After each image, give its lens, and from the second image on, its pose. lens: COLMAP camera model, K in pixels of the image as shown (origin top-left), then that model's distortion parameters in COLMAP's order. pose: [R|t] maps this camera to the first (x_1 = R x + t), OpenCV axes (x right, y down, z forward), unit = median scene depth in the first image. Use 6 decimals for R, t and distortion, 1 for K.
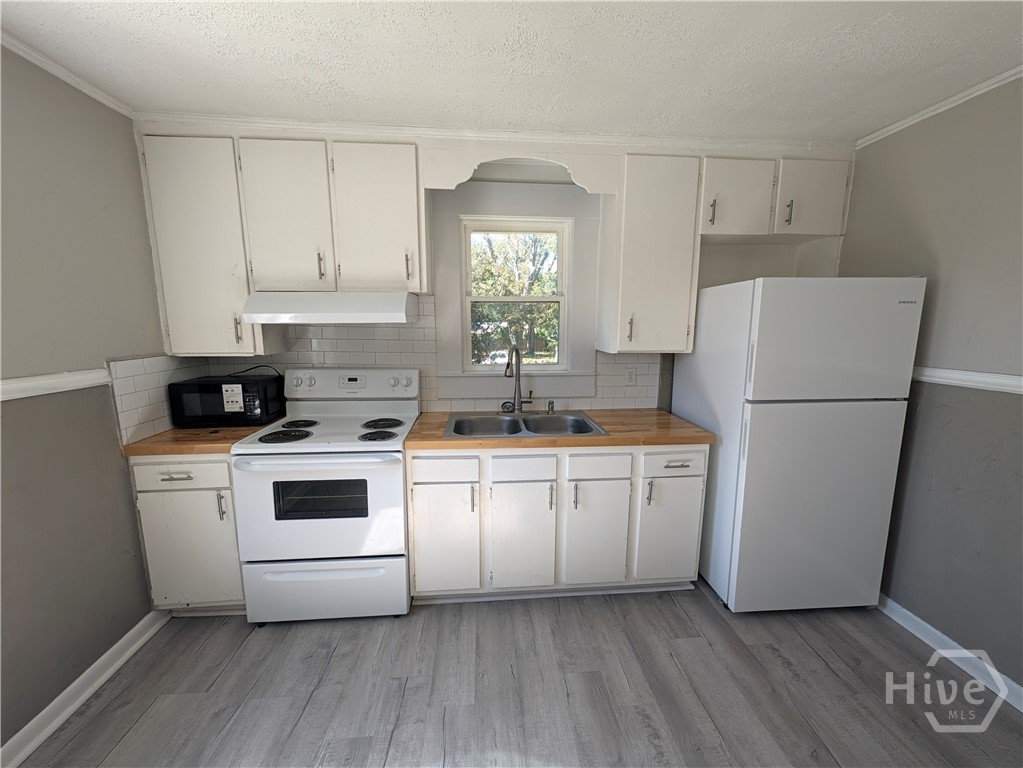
lens RADIAL K [[395.2, 0, 515.3], [0, 395.2, 388.5], [0, 0, 1]] dist [-0.000534, -0.000463]
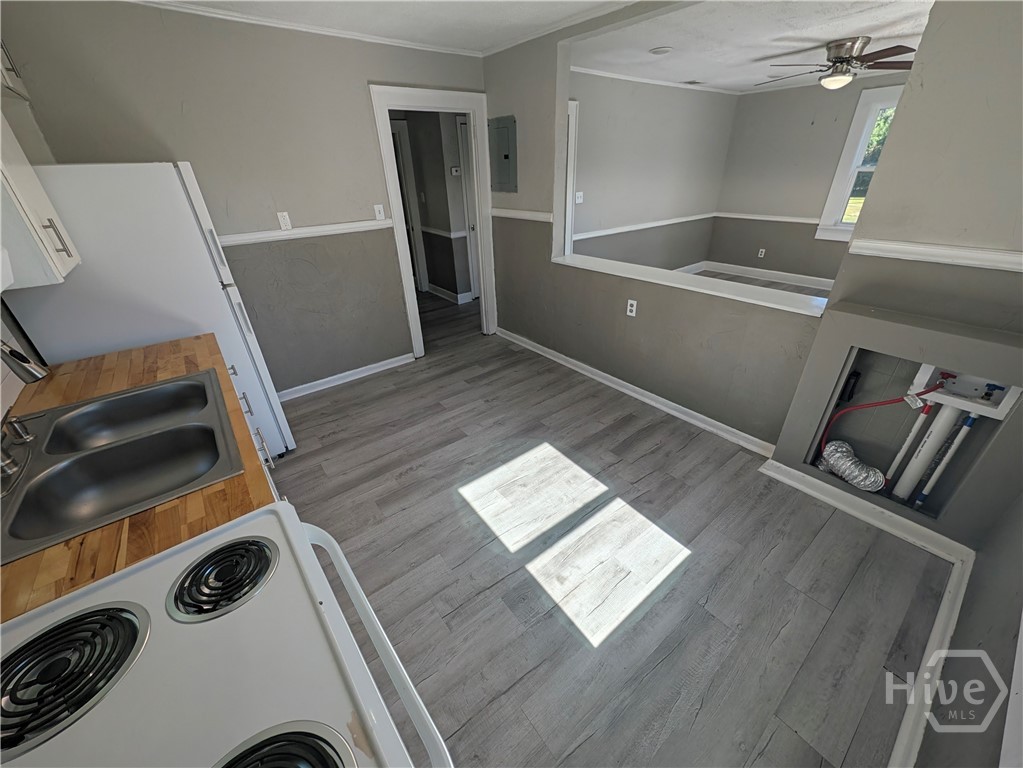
lens RADIAL K [[395.2, 0, 509.6], [0, 395.2, 382.8], [0, 0, 1]] dist [-0.000534, -0.000463]
pose [[-0.549499, -0.384728, 0.741644, -0.736900], [0.159893, 0.822839, 0.545316, -0.211358], [-0.820052, 0.418234, -0.390634, 0.858858]]
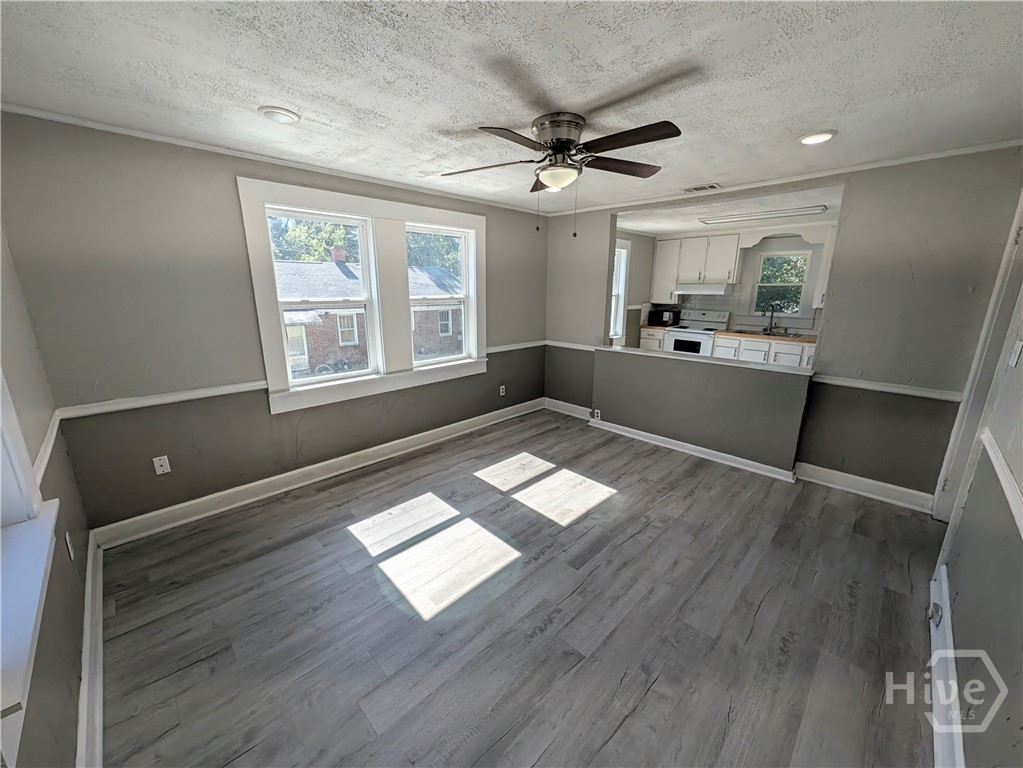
lens RADIAL K [[395.2, 0, 517.8], [0, 395.2, 381.5], [0, 0, 1]] dist [-0.000534, -0.000463]
pose [[0.649309, 0.176455, -0.739771, 1.077471], [-0.134586, 0.984019, 0.116587, 0.359274], [0.748522, 0.023862, 0.662681, -2.220863]]
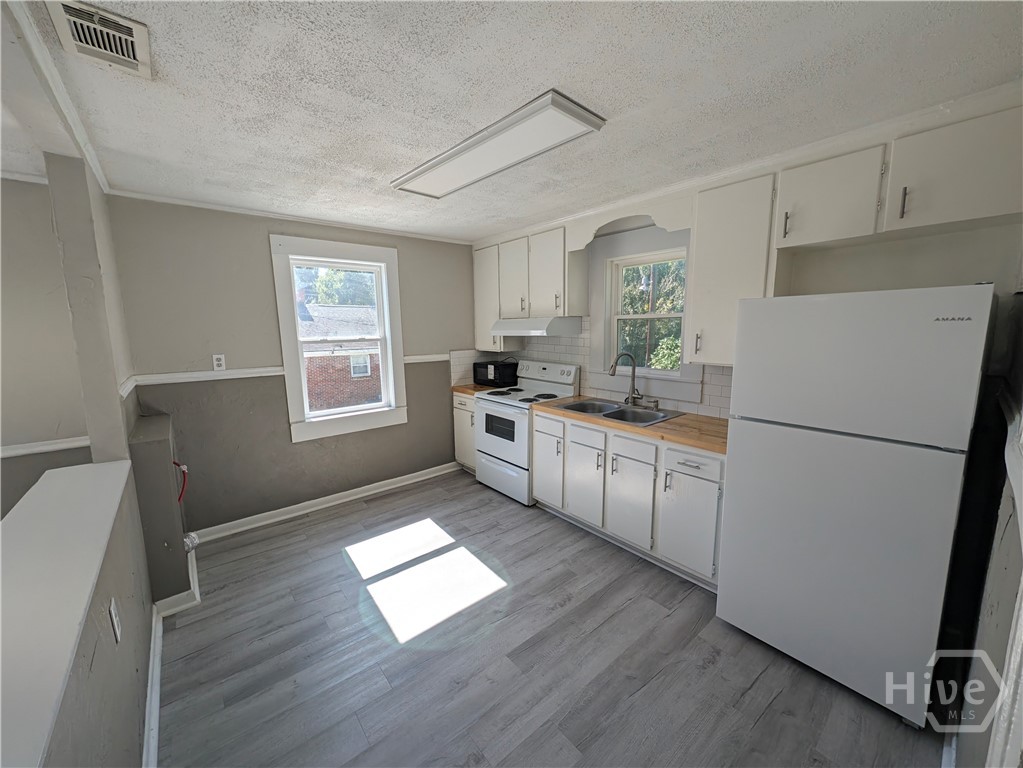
lens RADIAL K [[395.2, 0, 510.2], [0, 395.2, 390.8], [0, 0, 1]] dist [-0.000534, -0.000463]
pose [[0.573227, 0.125597, -0.809714, 1.033675], [-0.120332, 0.990372, 0.068432, -0.032406], [0.810513, 0.058207, 0.582821, -0.093097]]
